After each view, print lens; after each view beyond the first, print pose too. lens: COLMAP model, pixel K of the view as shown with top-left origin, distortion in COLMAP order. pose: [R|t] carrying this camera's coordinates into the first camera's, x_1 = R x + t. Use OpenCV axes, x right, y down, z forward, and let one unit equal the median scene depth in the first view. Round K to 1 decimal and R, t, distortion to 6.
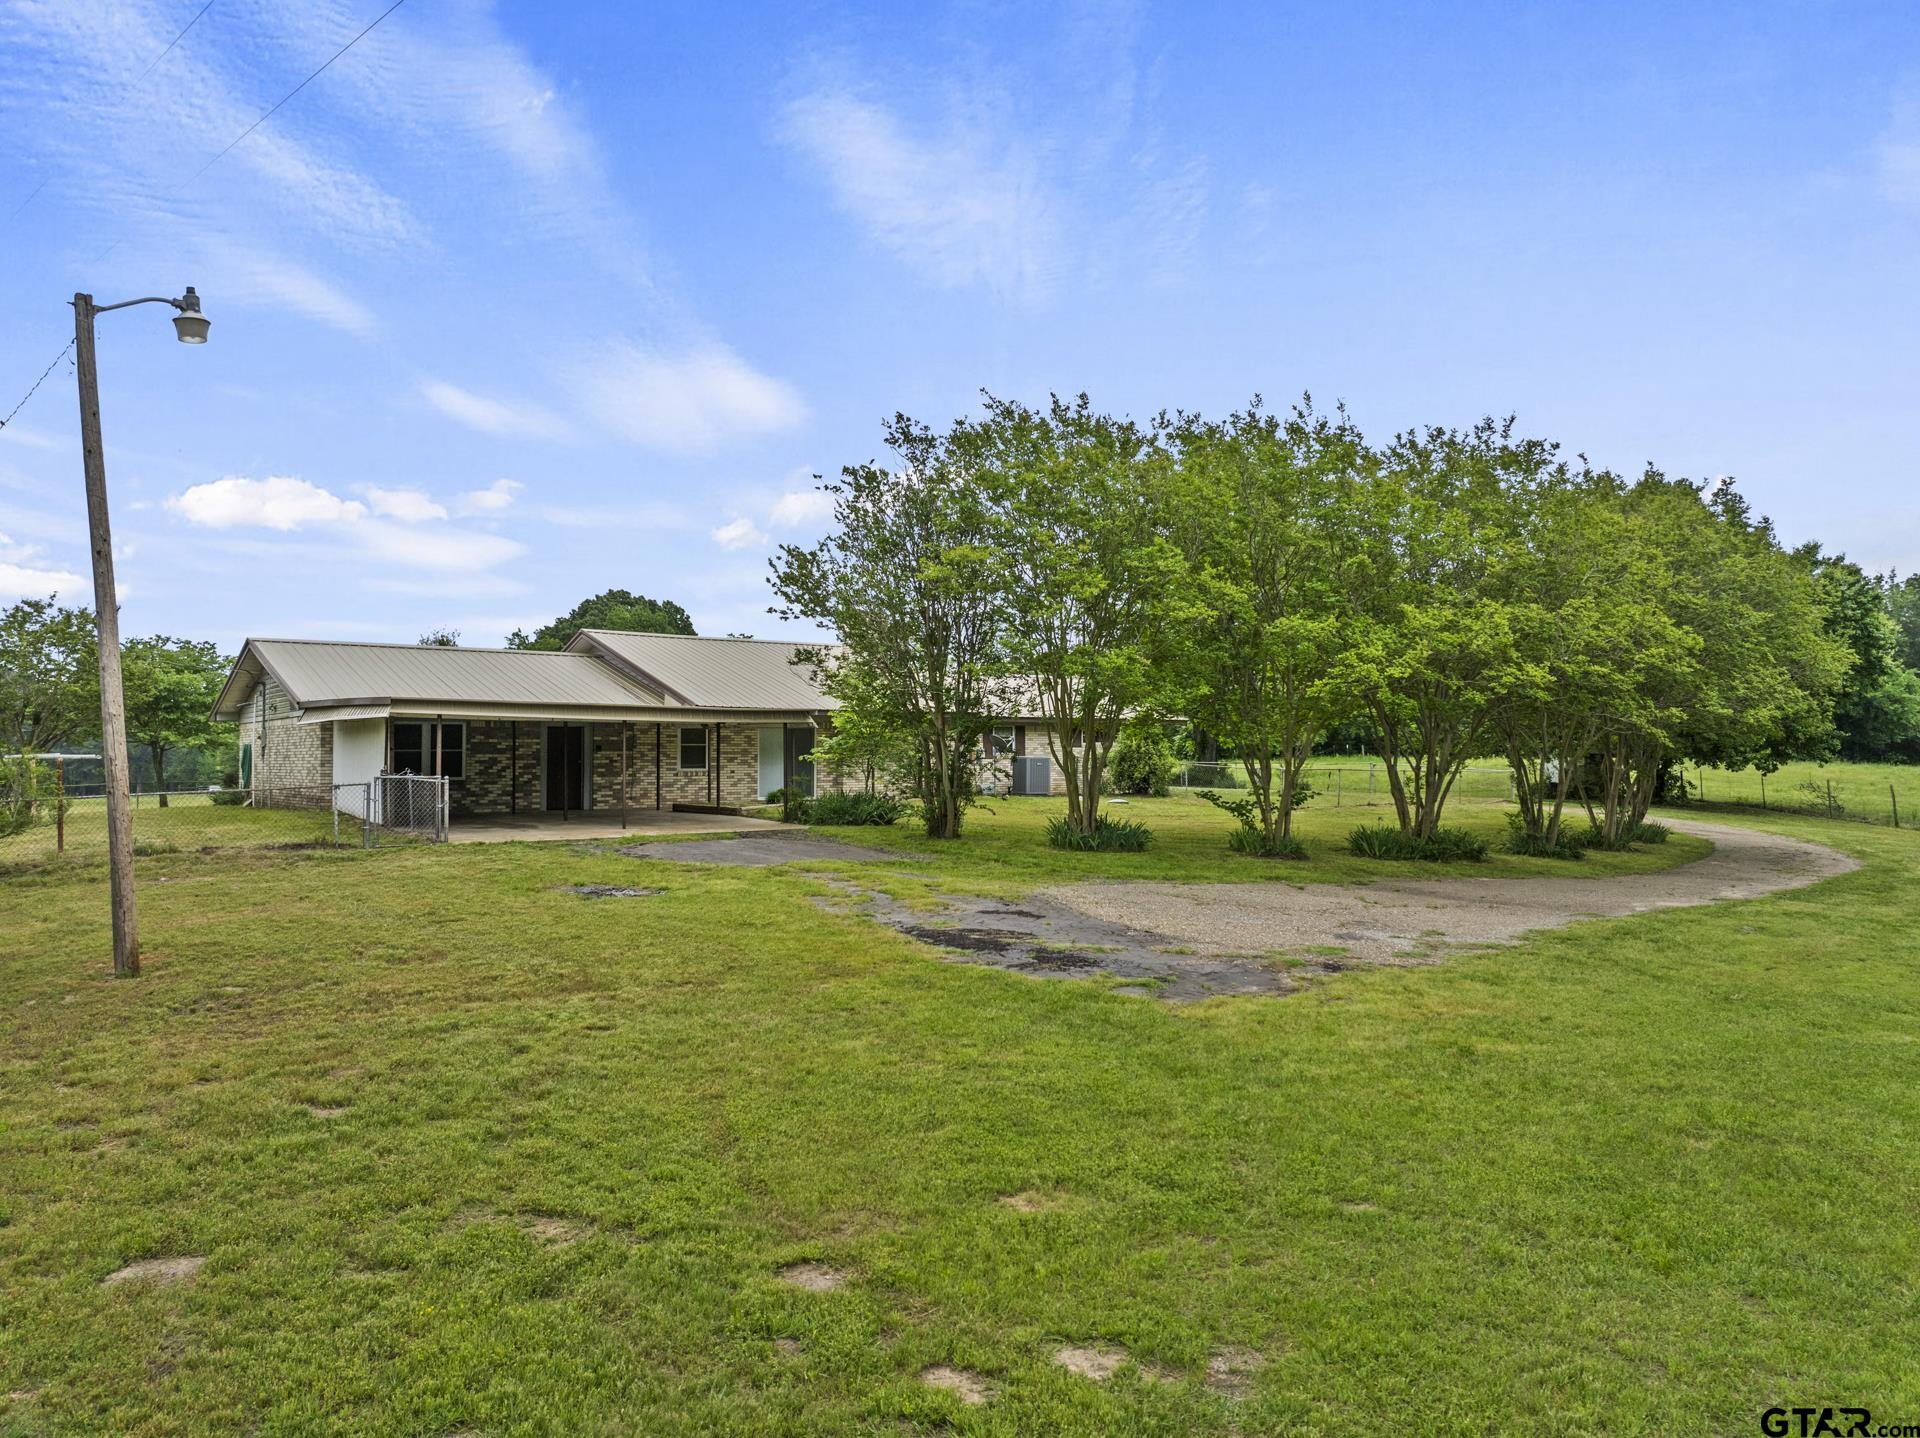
lens RADIAL K [[1345.8, 0, 961.8], [0, 1345.8, 720.1], [0, 0, 1]] dist [0.002527, 0.000732]
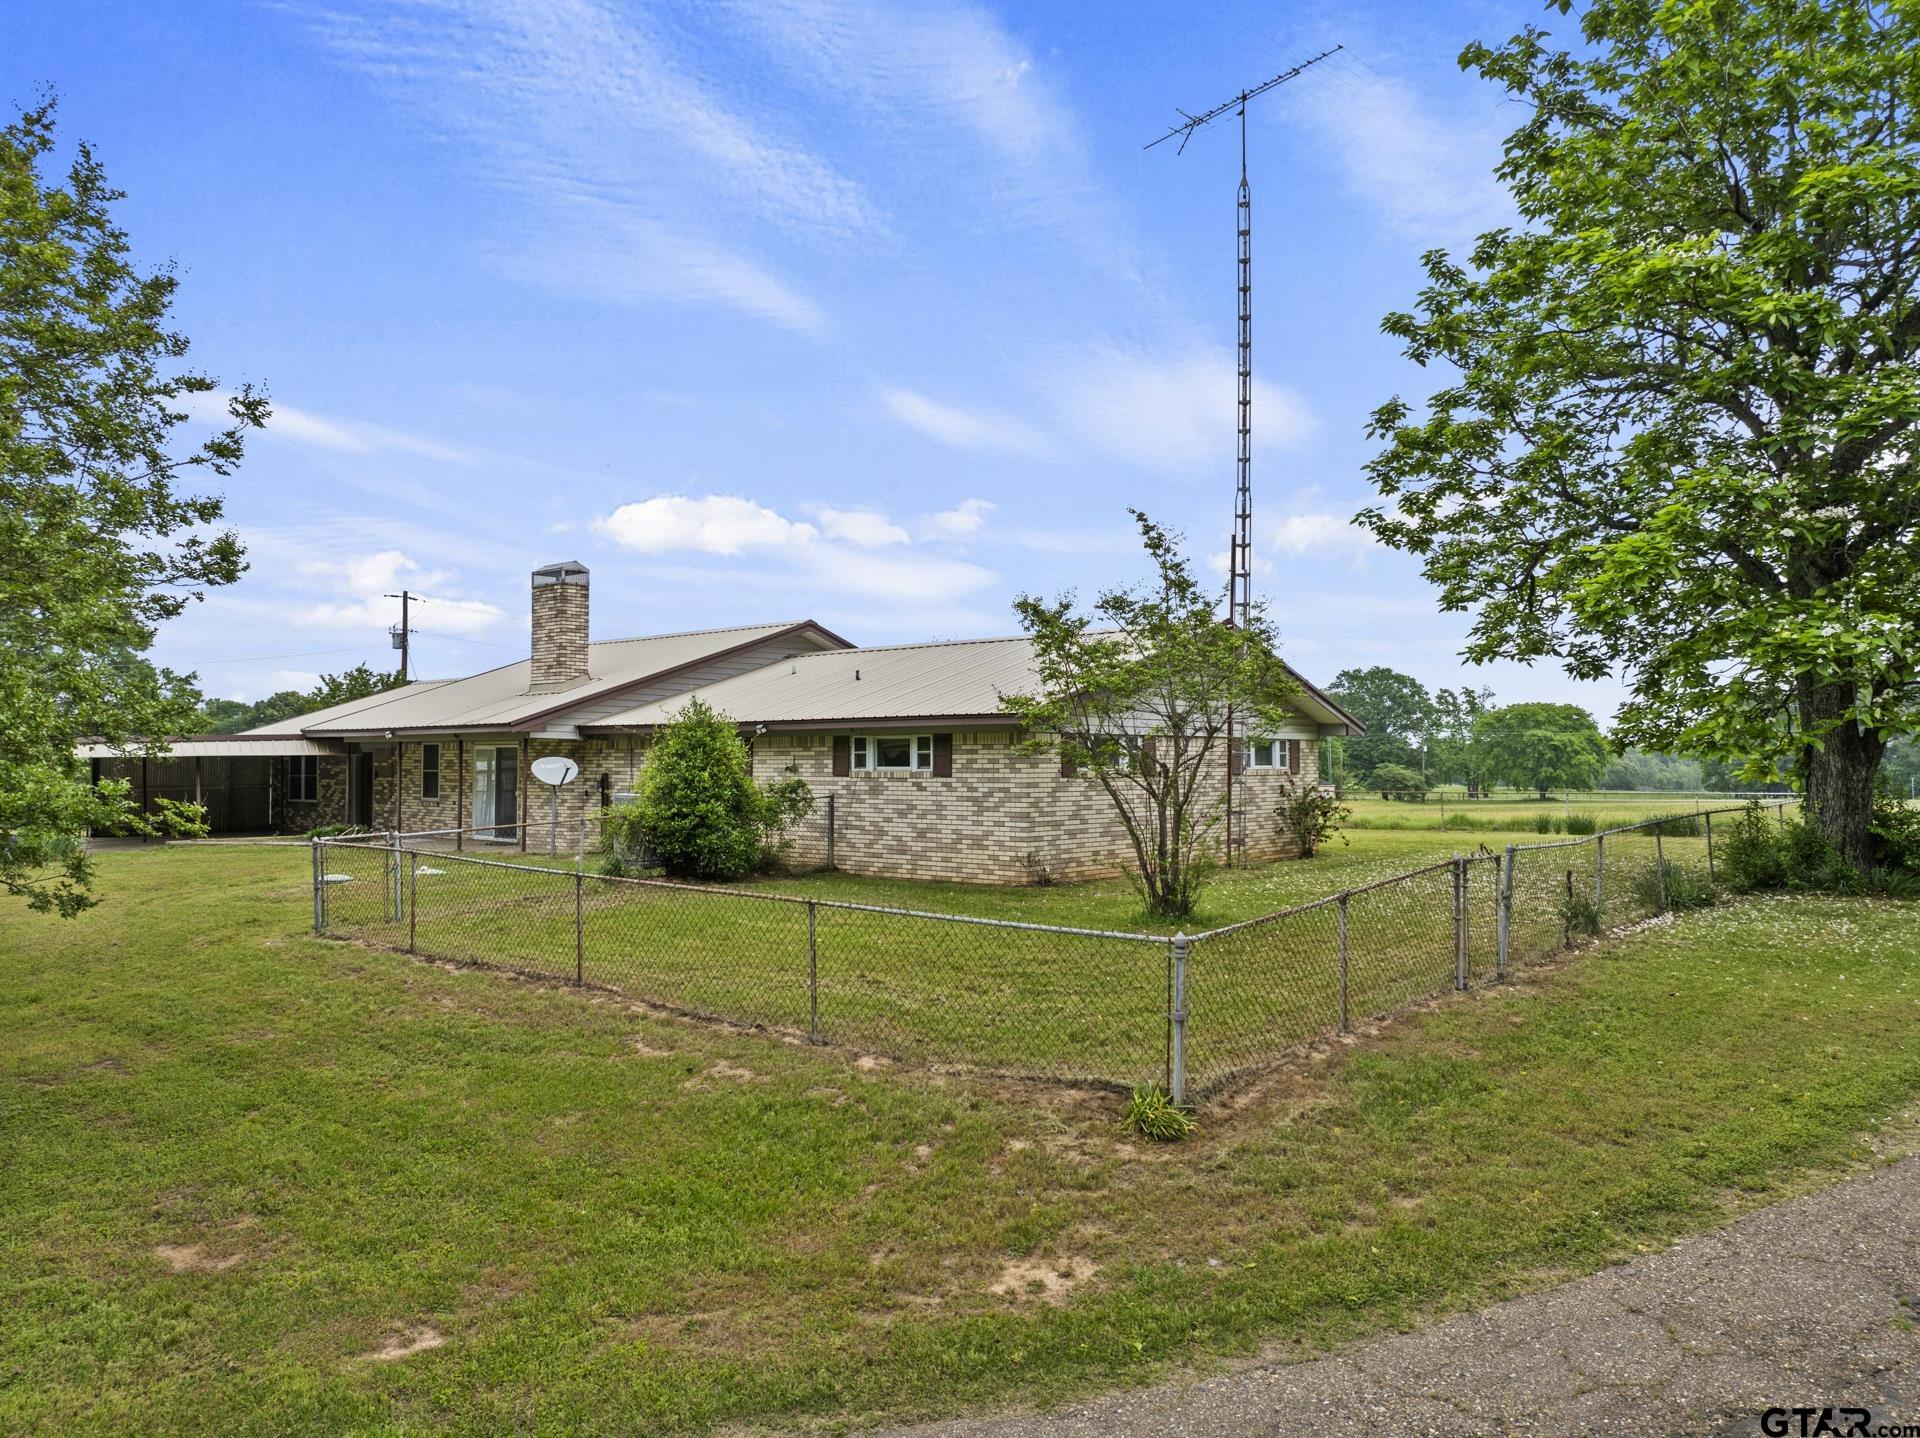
lens RADIAL K [[1345.8, 0, 959.2], [0, 1345.8, 714.2], [0, 0, 1]] dist [0.002527, 0.000732]
pose [[0.999991, 0.003966, 0.001398, -0.349421], [-0.003965, 0.999992, -0.000579, -0.036566], [-0.001400, 0.000573, 0.999999, 0.113832]]
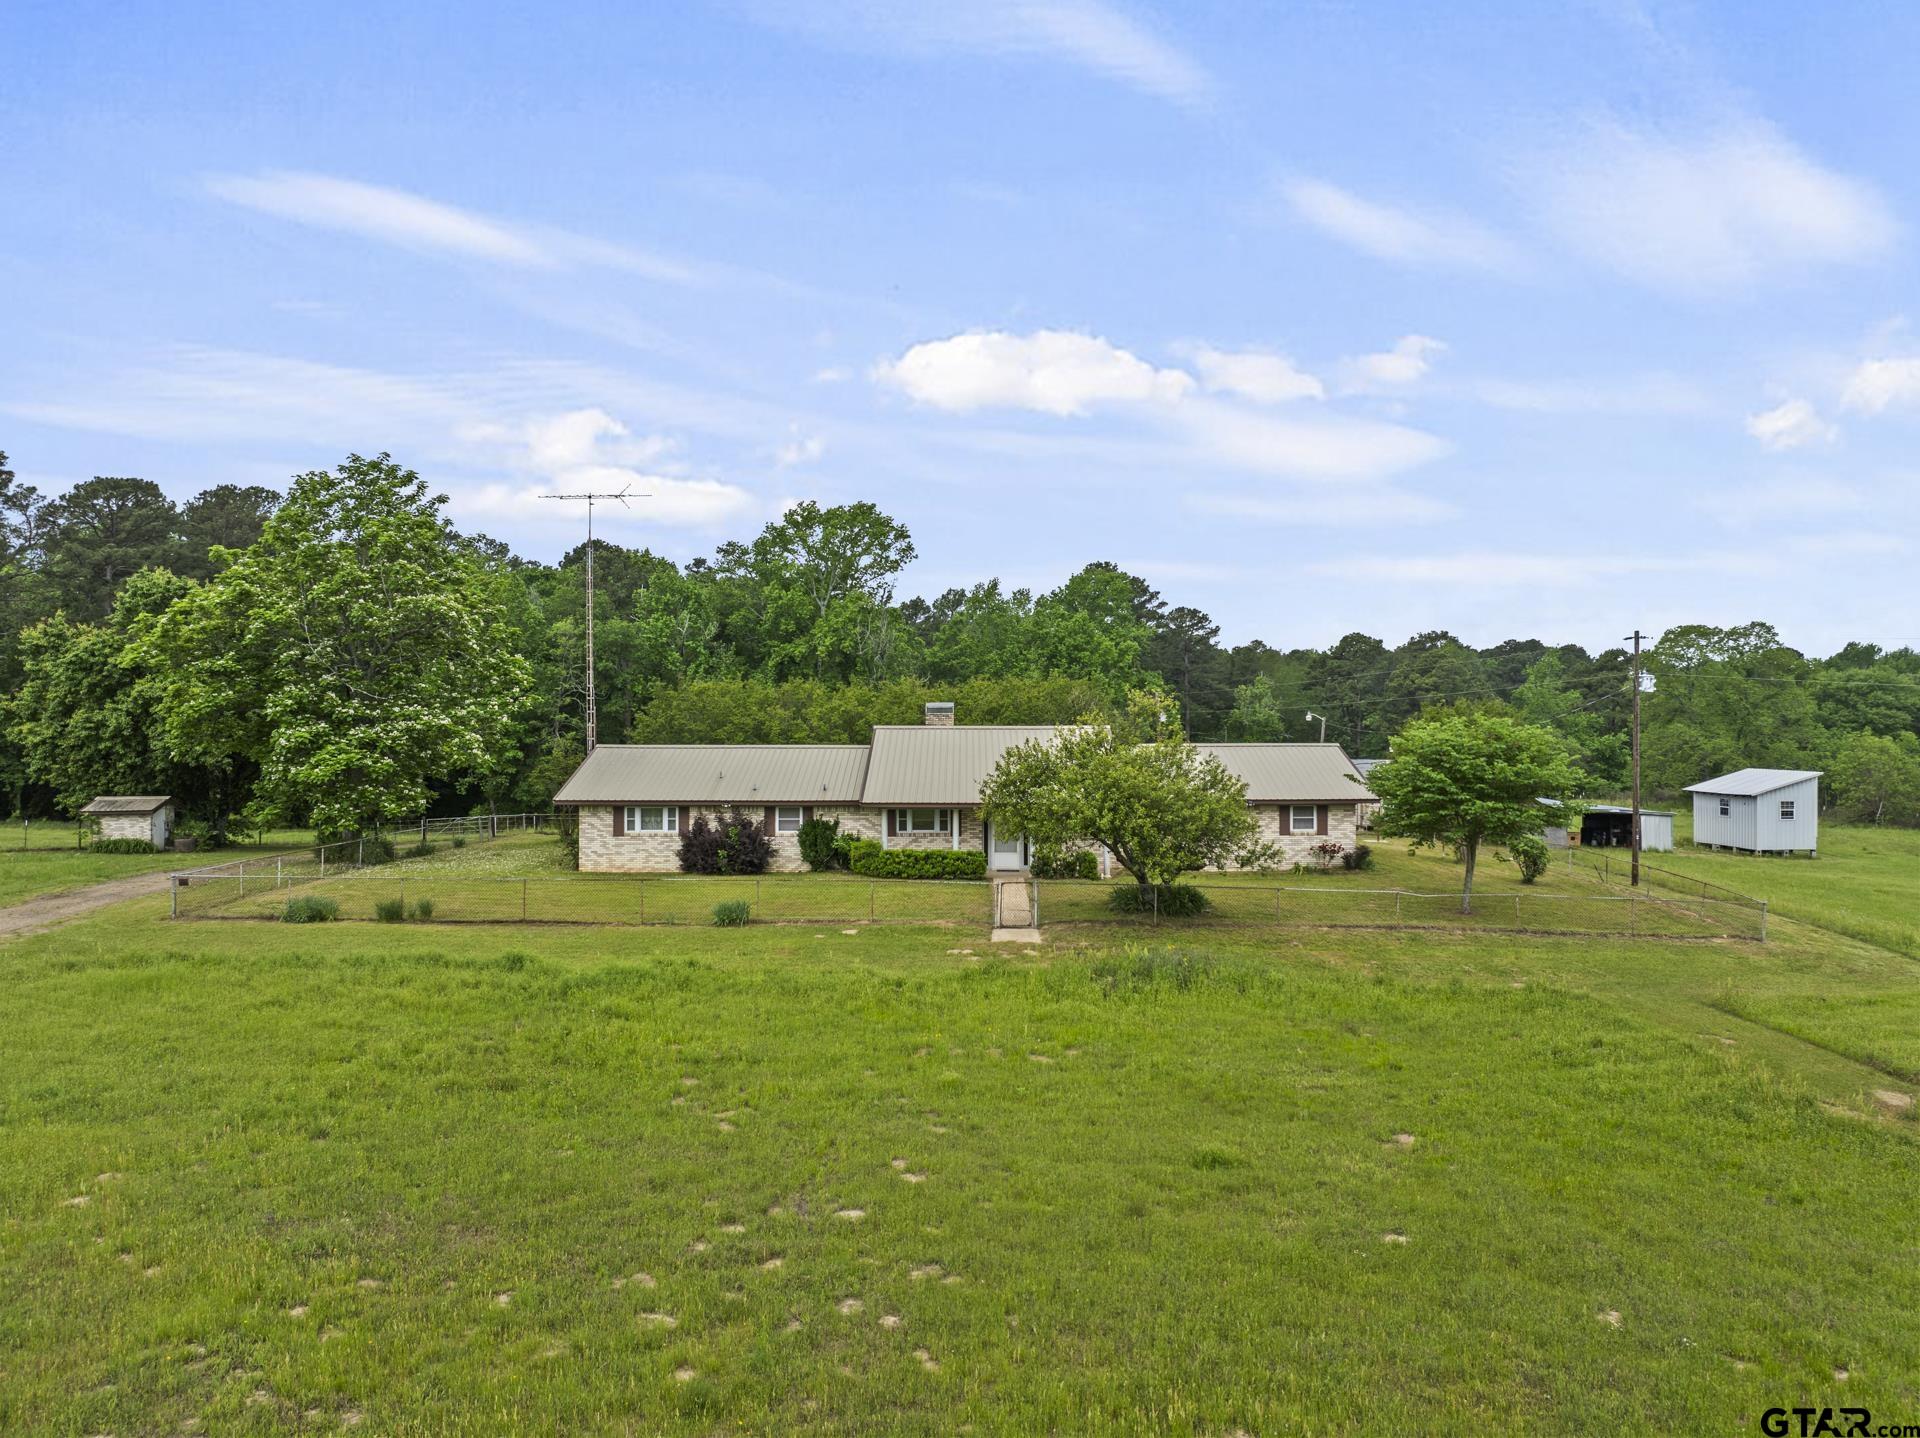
lens RADIAL K [[1345.8, 0, 959.1], [0, 1345.8, 723.6], [0, 0, 1]] dist [0.002527, 0.000732]
pose [[0.999984, 0.004281, 0.003652, -0.552177], [-0.004300, 0.999976, 0.005404, -0.001115], [-0.003629, -0.005419, 0.999979, 0.373981]]
